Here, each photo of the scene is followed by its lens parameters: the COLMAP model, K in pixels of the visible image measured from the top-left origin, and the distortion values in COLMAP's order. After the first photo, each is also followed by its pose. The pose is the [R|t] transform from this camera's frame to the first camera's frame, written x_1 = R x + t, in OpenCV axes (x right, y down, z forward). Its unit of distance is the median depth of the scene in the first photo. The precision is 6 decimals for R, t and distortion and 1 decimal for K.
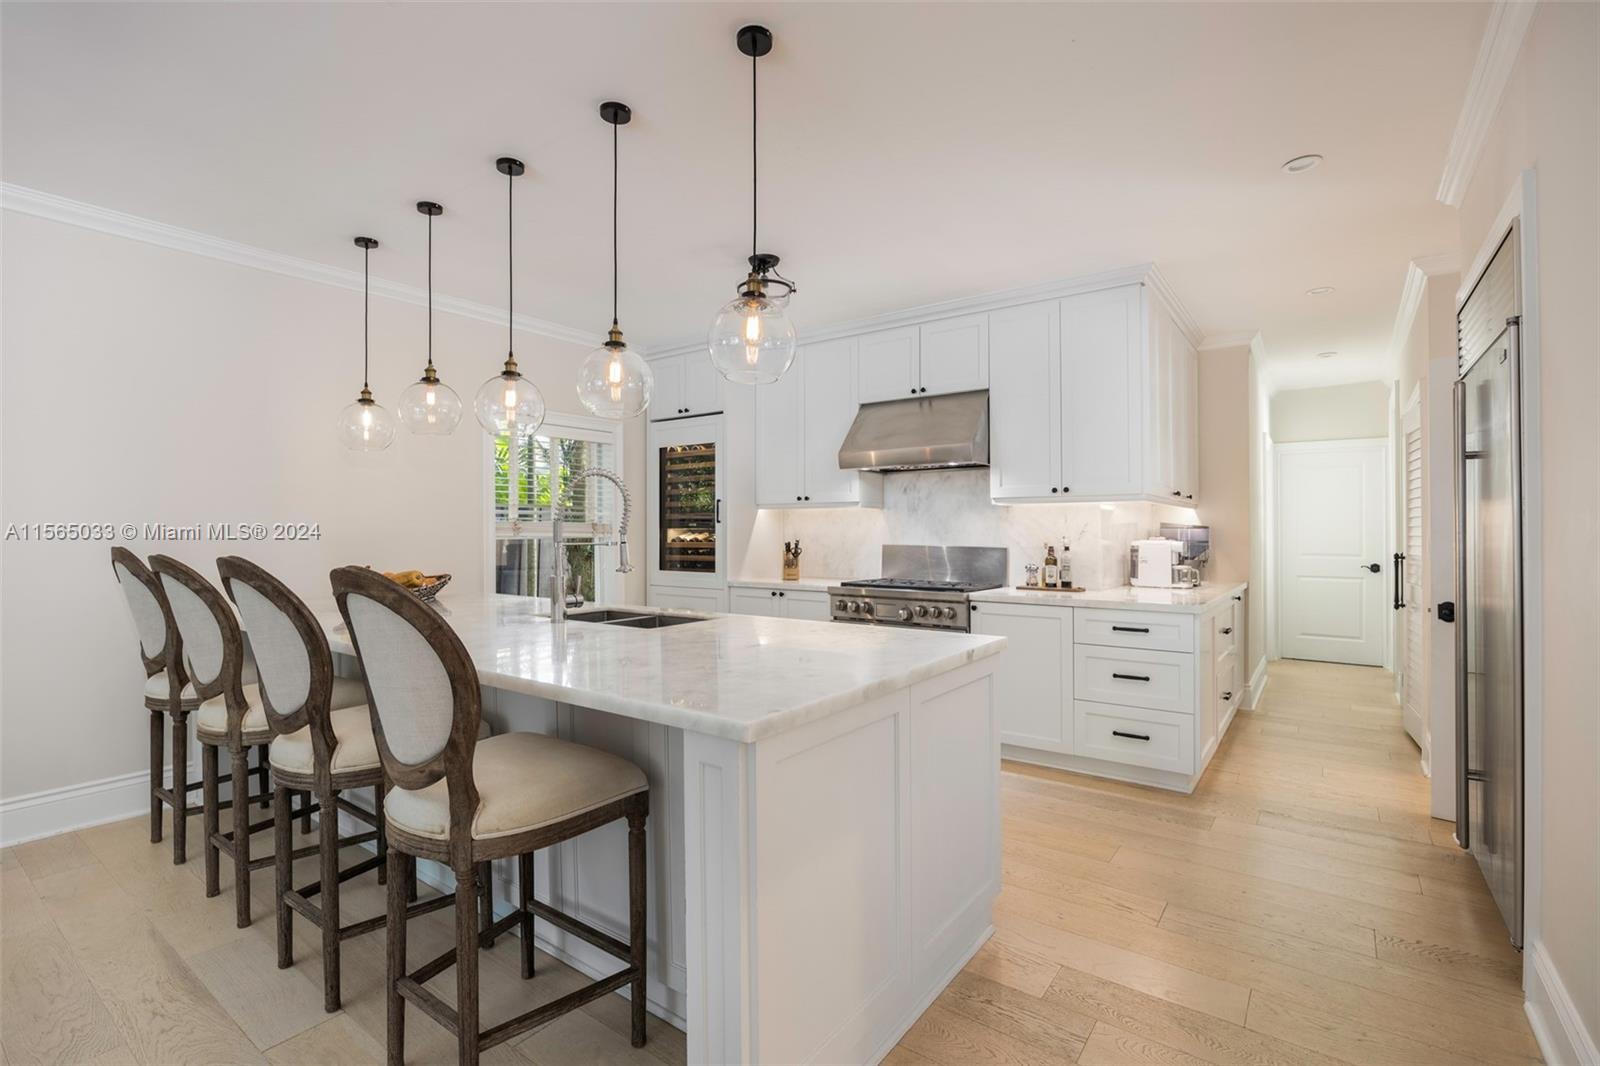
lens RADIAL K [[750.6, 0, 800.0], [0, 750.6, 533.0], [0, 0, 1]] dist [-0.000330, -0.000056]
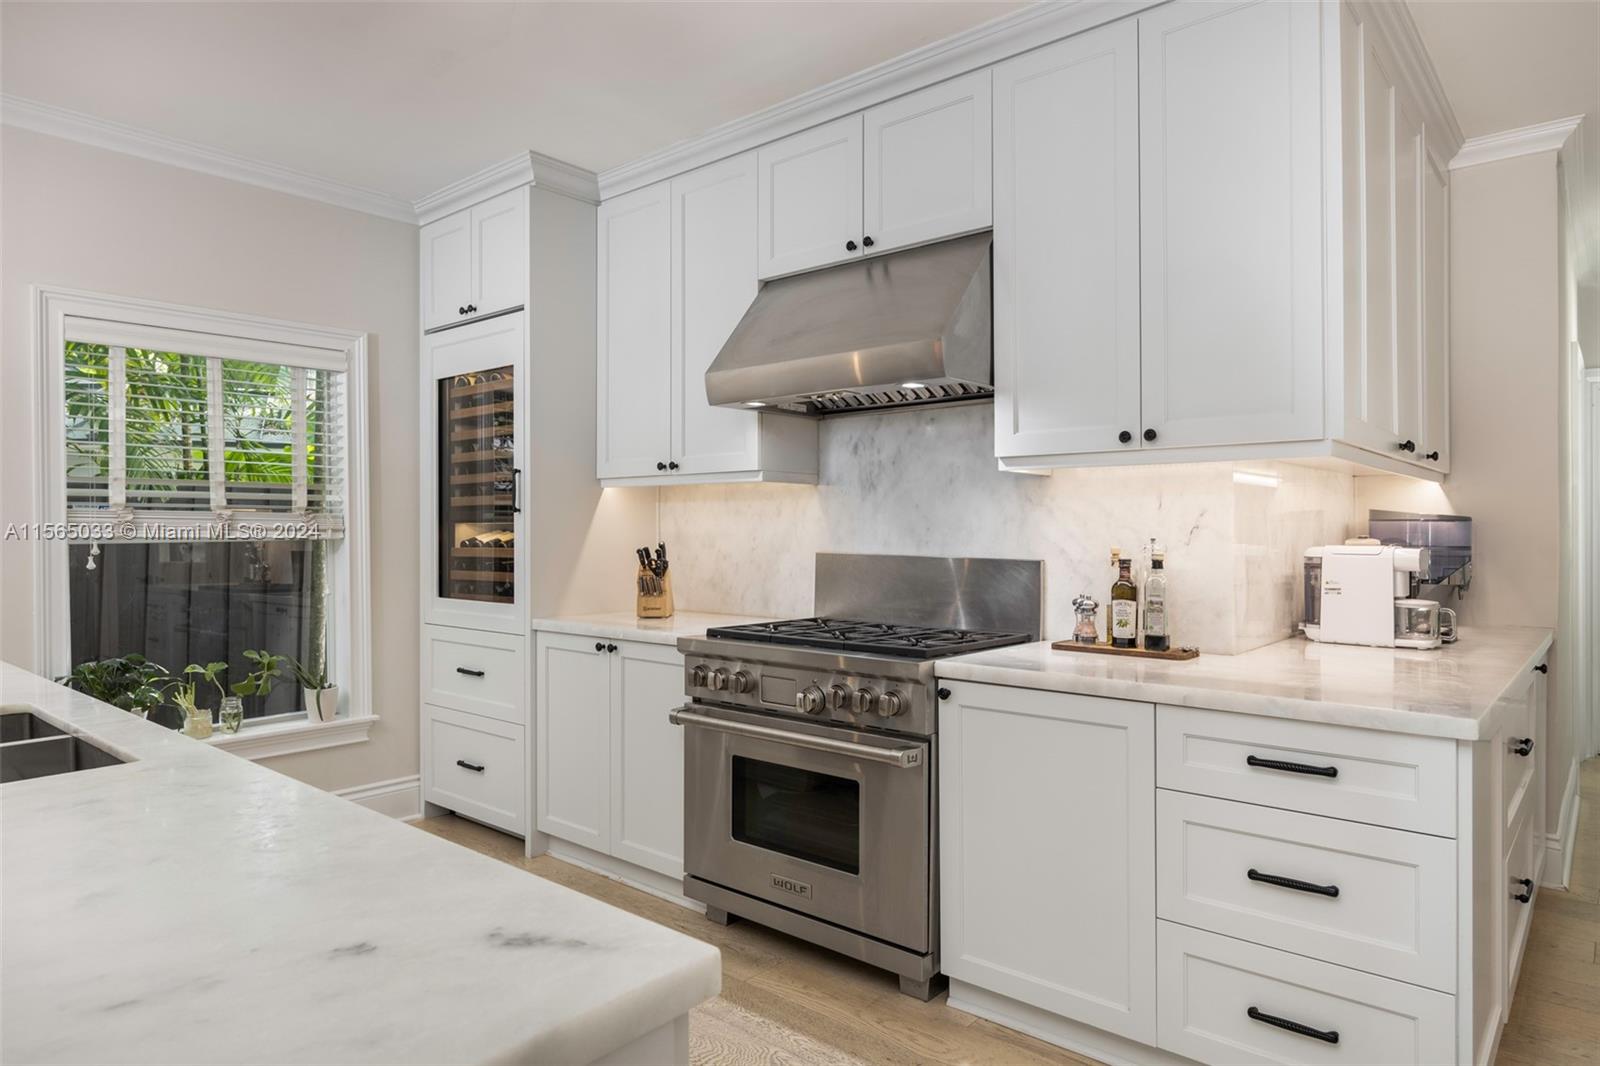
lens RADIAL K [[973.0, 0, 800.0], [0, 973.0, 533.0], [0, 0, 1]] dist [-0.002434, -0.000784]
pose [[0.996440, -0.000522, -0.084303, 0.171059], [0.000816, 0.999994, 0.003448, -0.000771], [0.084301, -0.003505, 0.996434, 0.352497]]
